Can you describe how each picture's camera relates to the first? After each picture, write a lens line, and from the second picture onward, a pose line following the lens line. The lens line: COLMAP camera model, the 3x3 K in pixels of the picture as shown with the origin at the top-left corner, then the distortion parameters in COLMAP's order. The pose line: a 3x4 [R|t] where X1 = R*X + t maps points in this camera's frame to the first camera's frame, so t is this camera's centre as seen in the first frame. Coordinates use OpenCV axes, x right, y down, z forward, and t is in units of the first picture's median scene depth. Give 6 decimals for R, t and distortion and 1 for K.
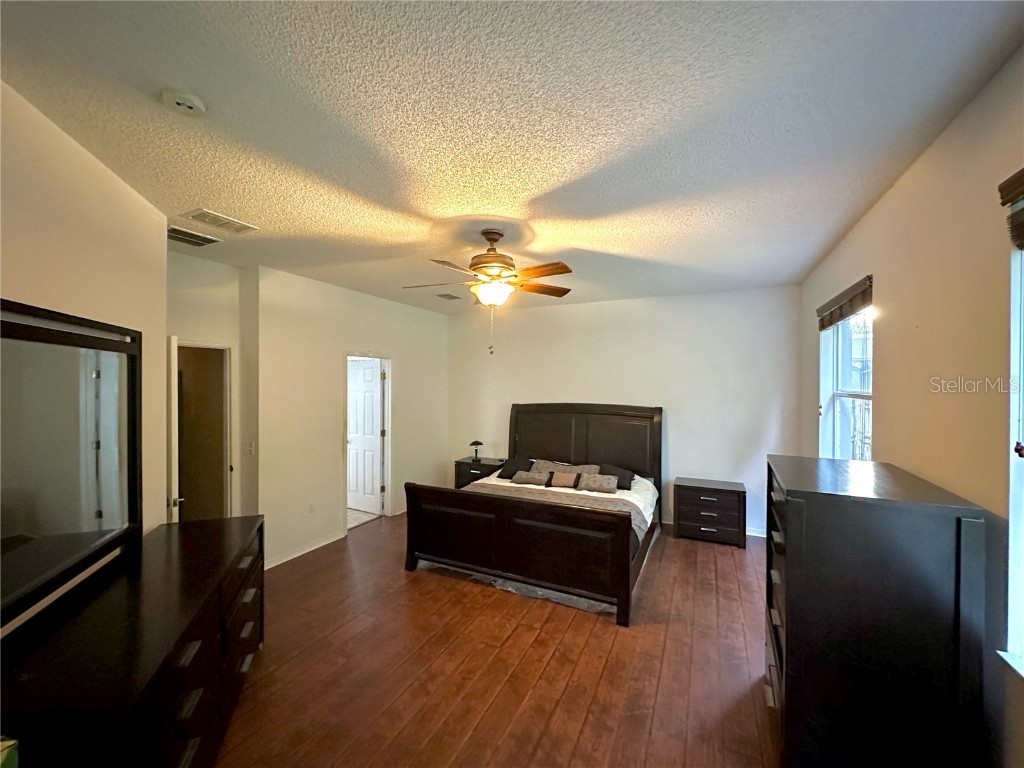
lens RADIAL K [[406.8, 0, 512.0], [0, 406.8, 384.0], [0, 0, 1]] dist [0.000172, -0.000035]
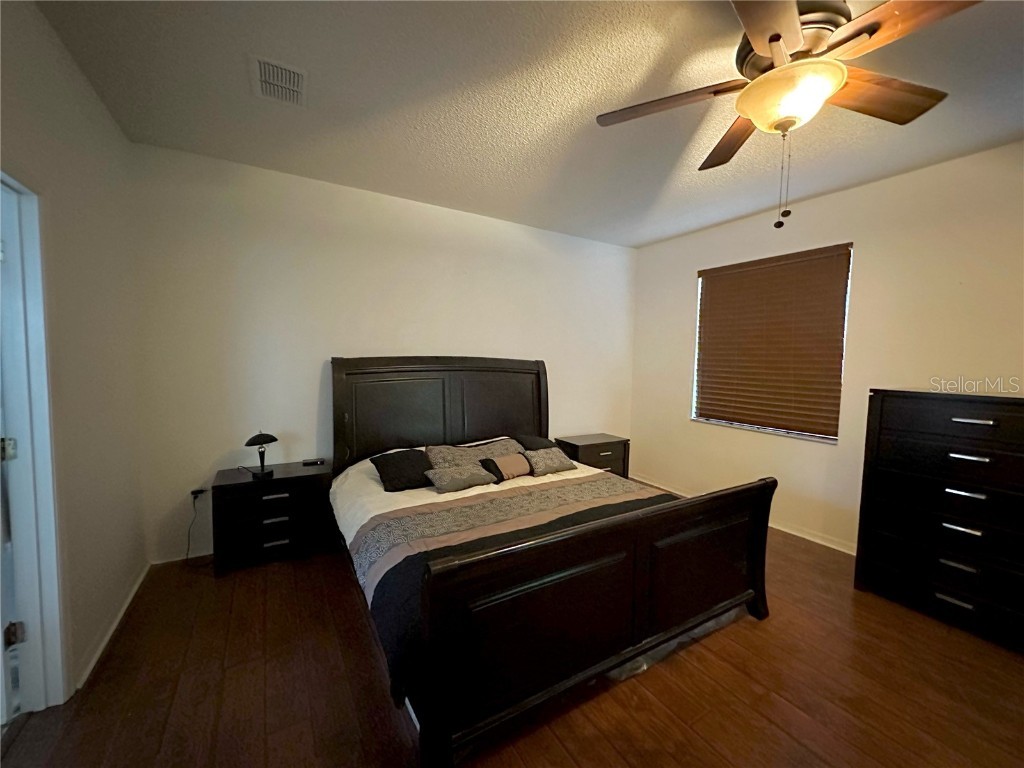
lens RADIAL K [[406.8, 0, 512.0], [0, 406.8, 384.0], [0, 0, 1]] dist [0.000172, -0.000035]
pose [[0.547318, -0.042391, 0.835850, -0.724200], [-0.018402, 0.997865, 0.062657, 0.101317], [-0.836722, -0.049675, 0.545370, 1.111542]]
